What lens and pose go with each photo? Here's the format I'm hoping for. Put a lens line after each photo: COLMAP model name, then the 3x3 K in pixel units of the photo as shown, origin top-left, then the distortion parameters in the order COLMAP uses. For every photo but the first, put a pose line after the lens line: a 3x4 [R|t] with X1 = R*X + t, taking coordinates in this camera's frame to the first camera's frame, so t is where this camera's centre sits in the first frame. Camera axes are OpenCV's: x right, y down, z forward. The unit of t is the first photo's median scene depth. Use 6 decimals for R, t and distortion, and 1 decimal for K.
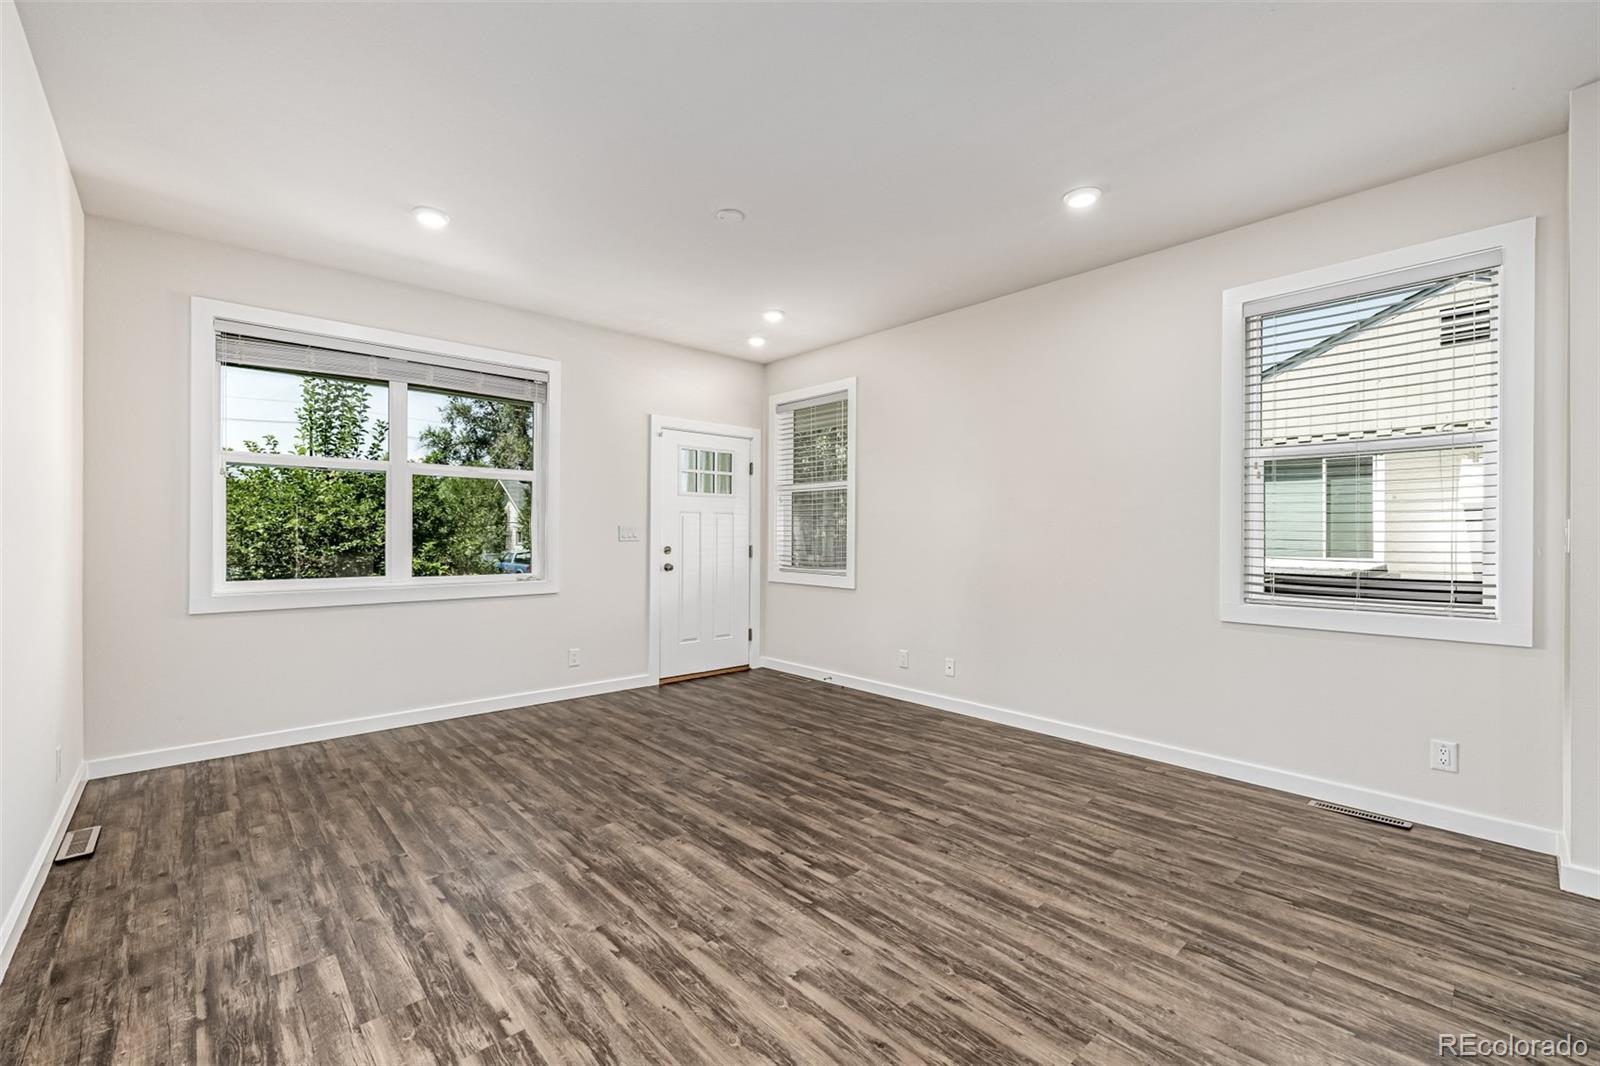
lens RADIAL K [[669.9, 0, 801.0], [0, 669.9, 534.1], [0, 0, 1]] dist [0.003119, -0.000062]
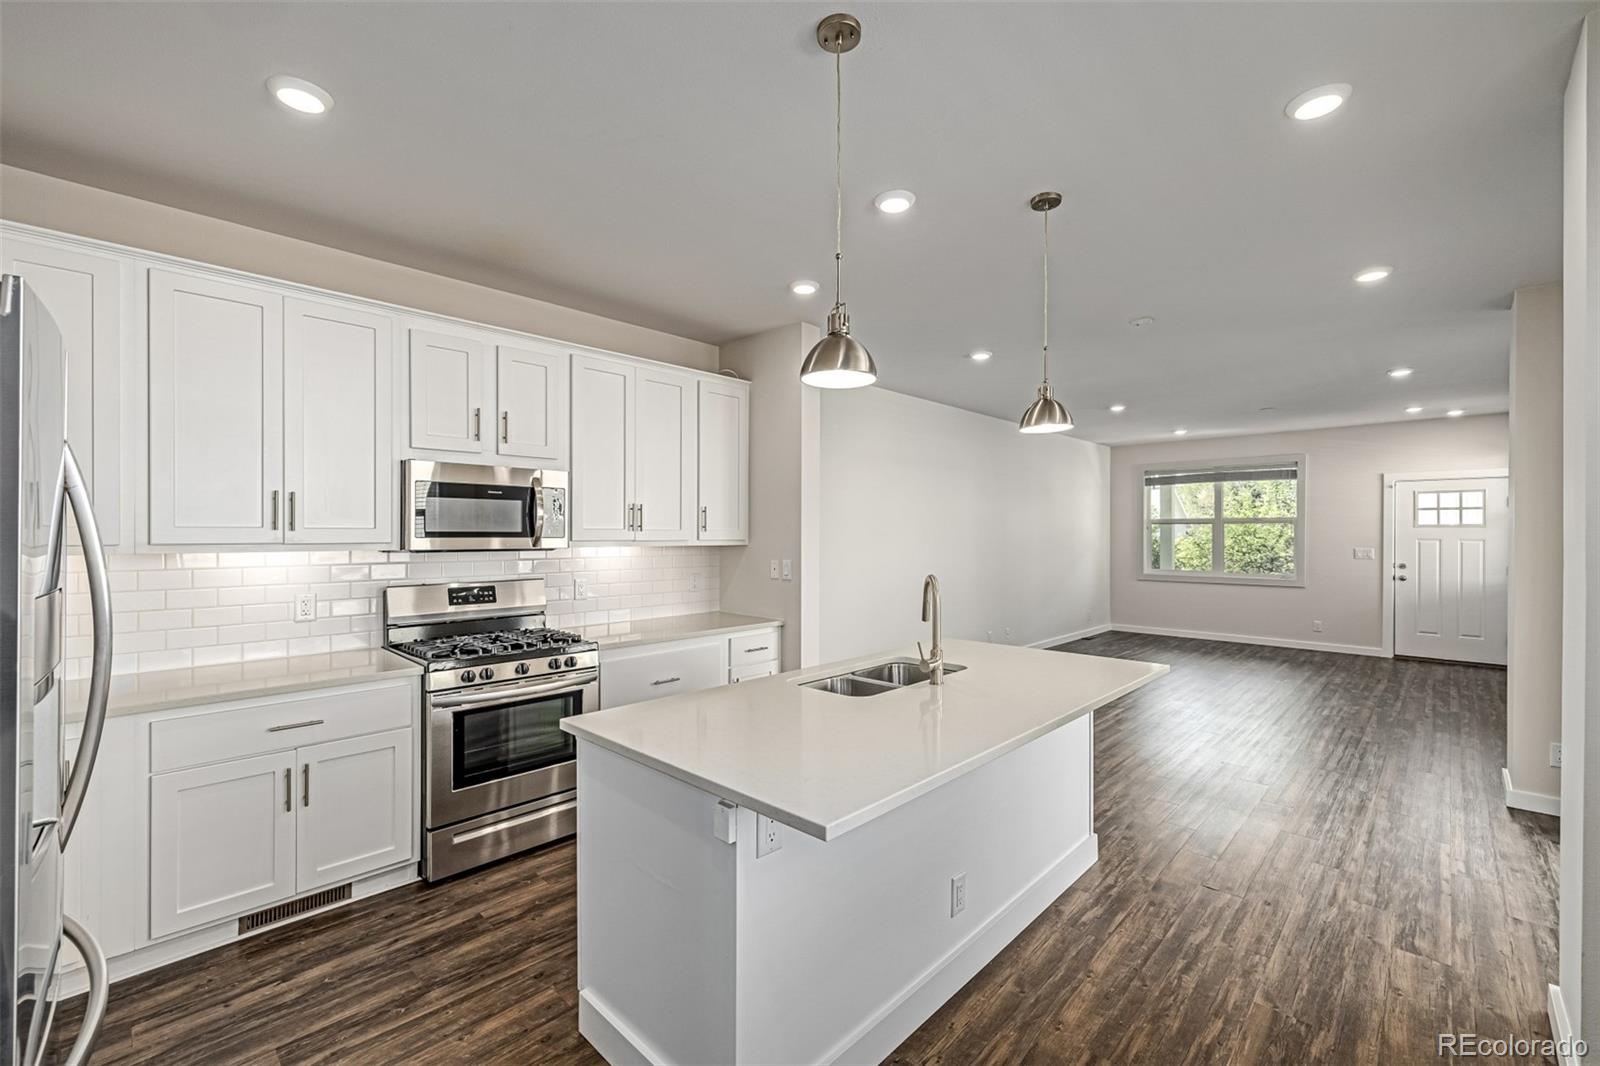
lens RADIAL K [[669.9, 0, 800.1], [0, 669.9, 533.5], [0, 0, 1]] dist [0.003119, -0.000062]
pose [[0.062641, -0.003401, -0.998030, 2.158662], [0.001240, 0.999994, -0.003330, -0.080036], [0.998035, -0.001029, 0.062645, -0.702763]]
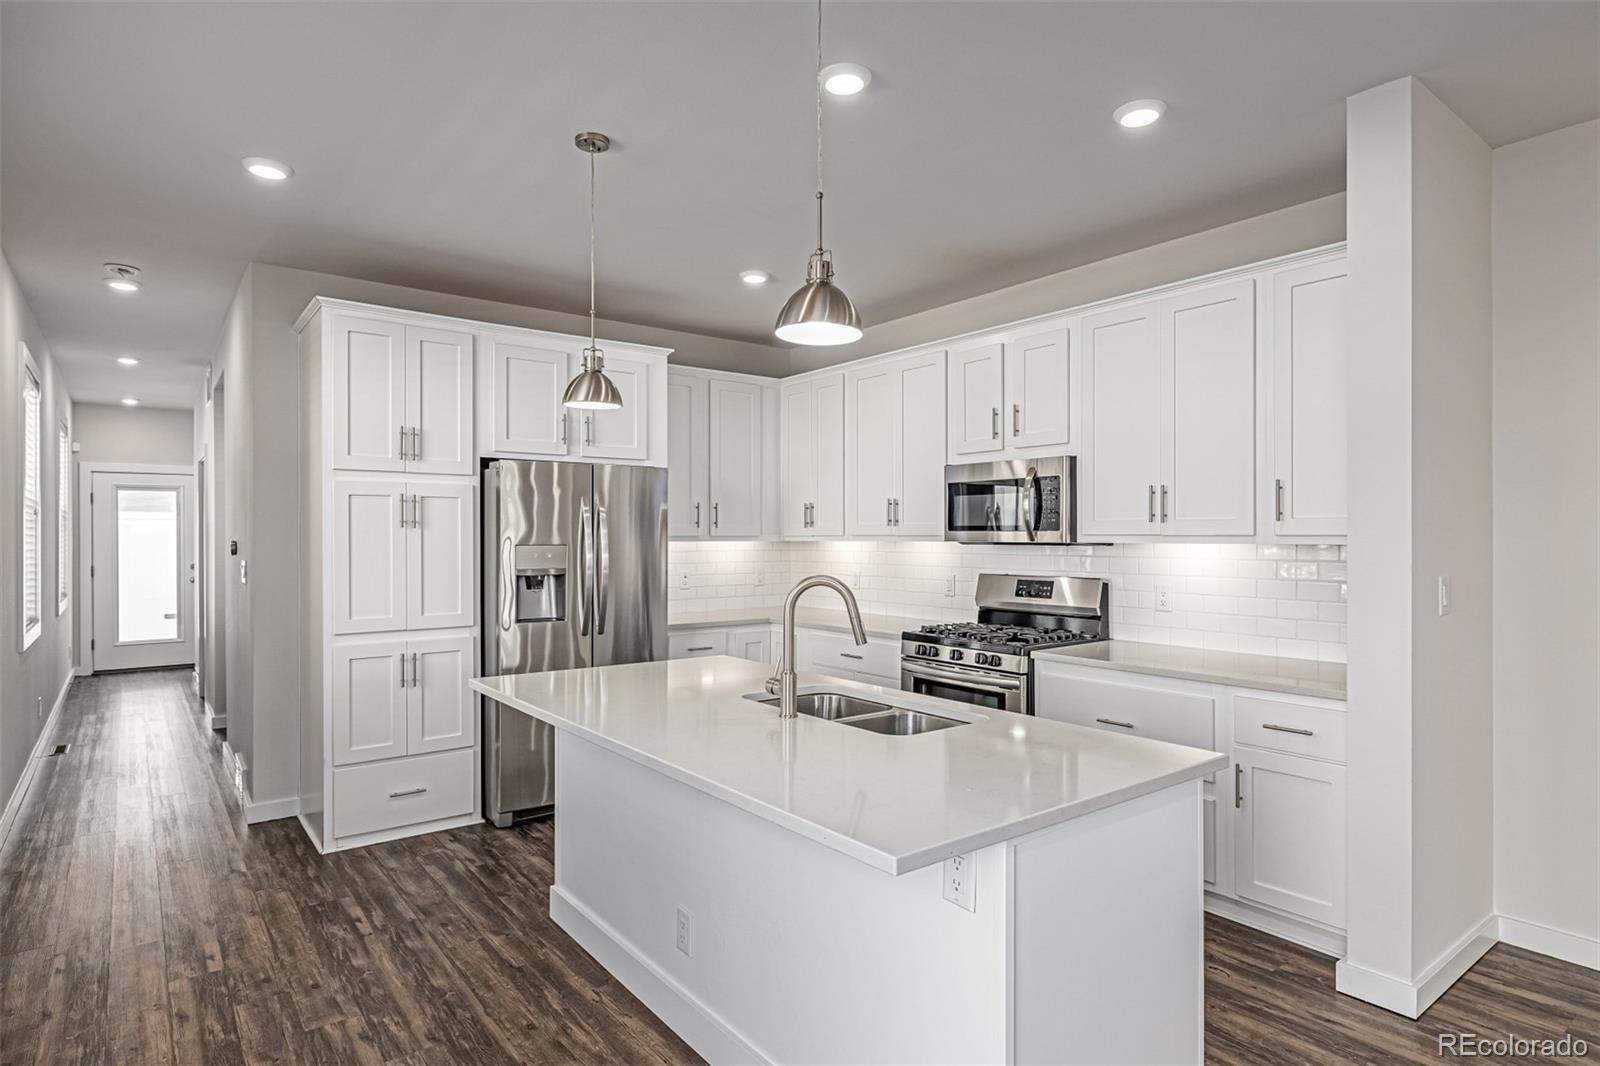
lens RADIAL K [[885.4, 0, 801.5], [0, 885.4, 530.6], [0, 0, 1]] dist [0.022395, -0.003120]
pose [[-0.996609, -0.002835, 0.082233, 1.236758], [-0.003844, 0.999919, -0.012123, -0.058779], [-0.082192, -0.012398, -0.996539, 0.381418]]
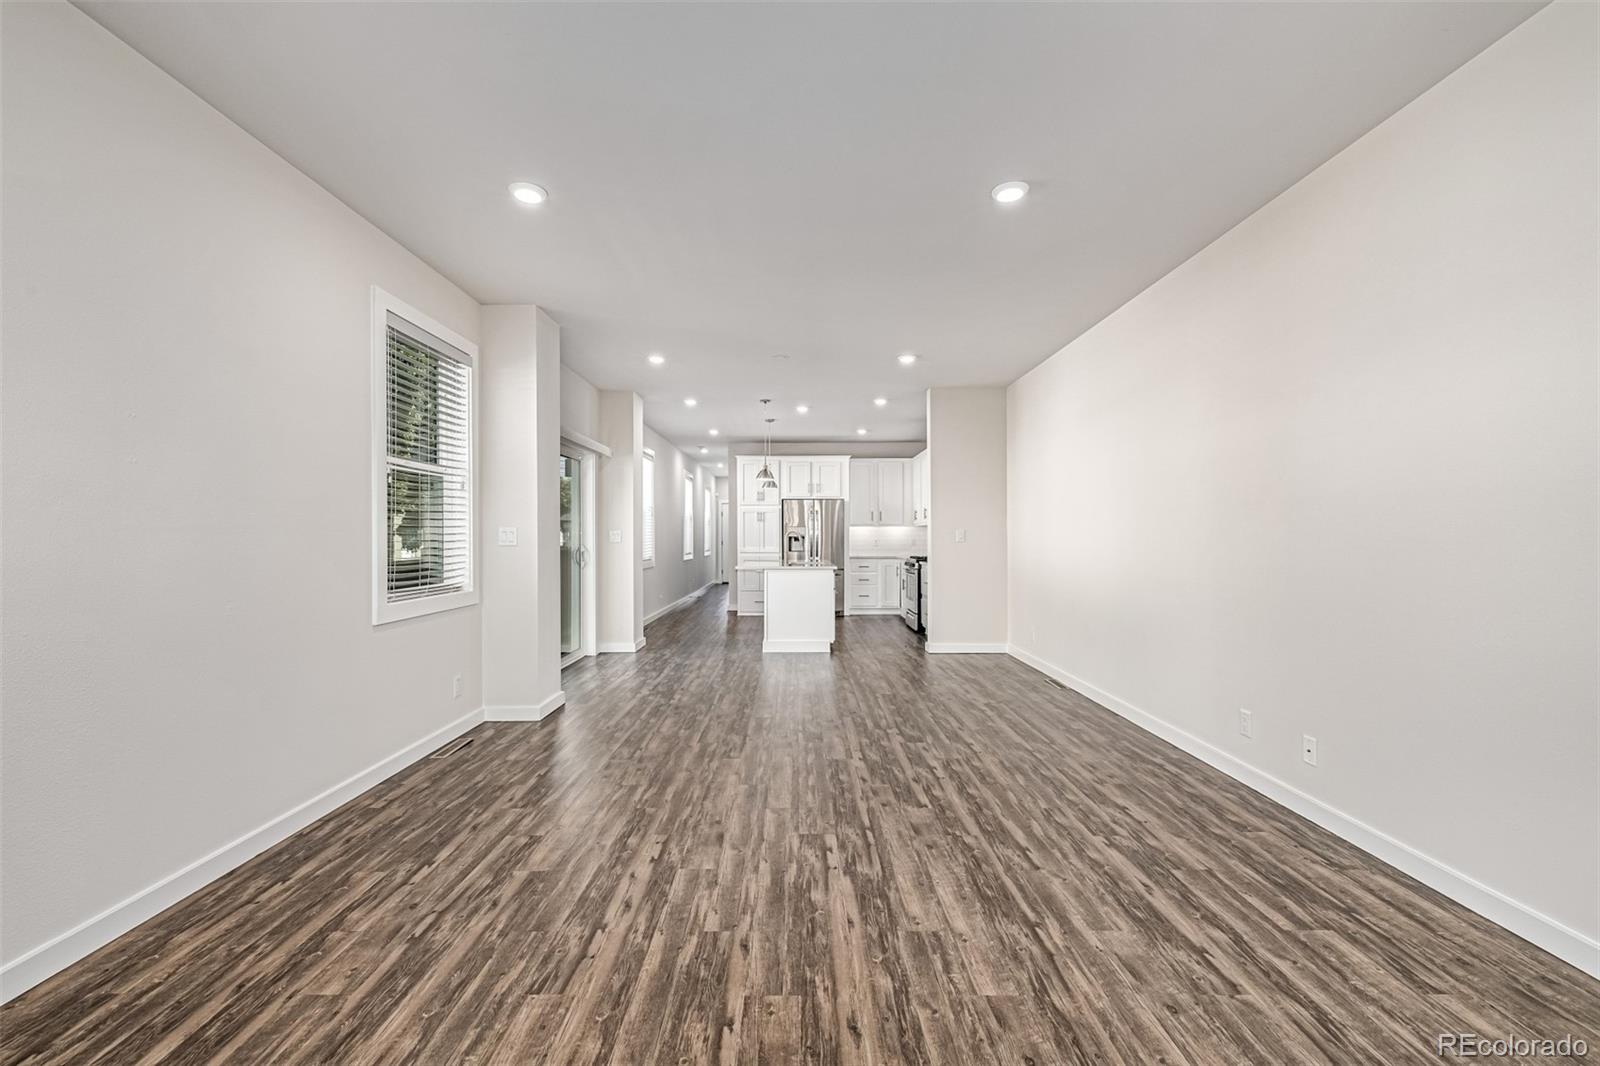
lens RADIAL K [[669.9, 0, 784.2], [0, 669.9, 532.9], [0, 0, 1]] dist [0.003119, -0.000062]
pose [[-0.727105, 0.001449, 0.686525, -0.552808], [-0.002393, 0.999986, -0.004644, -0.002401], [-0.686523, -0.005020, -0.727091, 1.518130]]
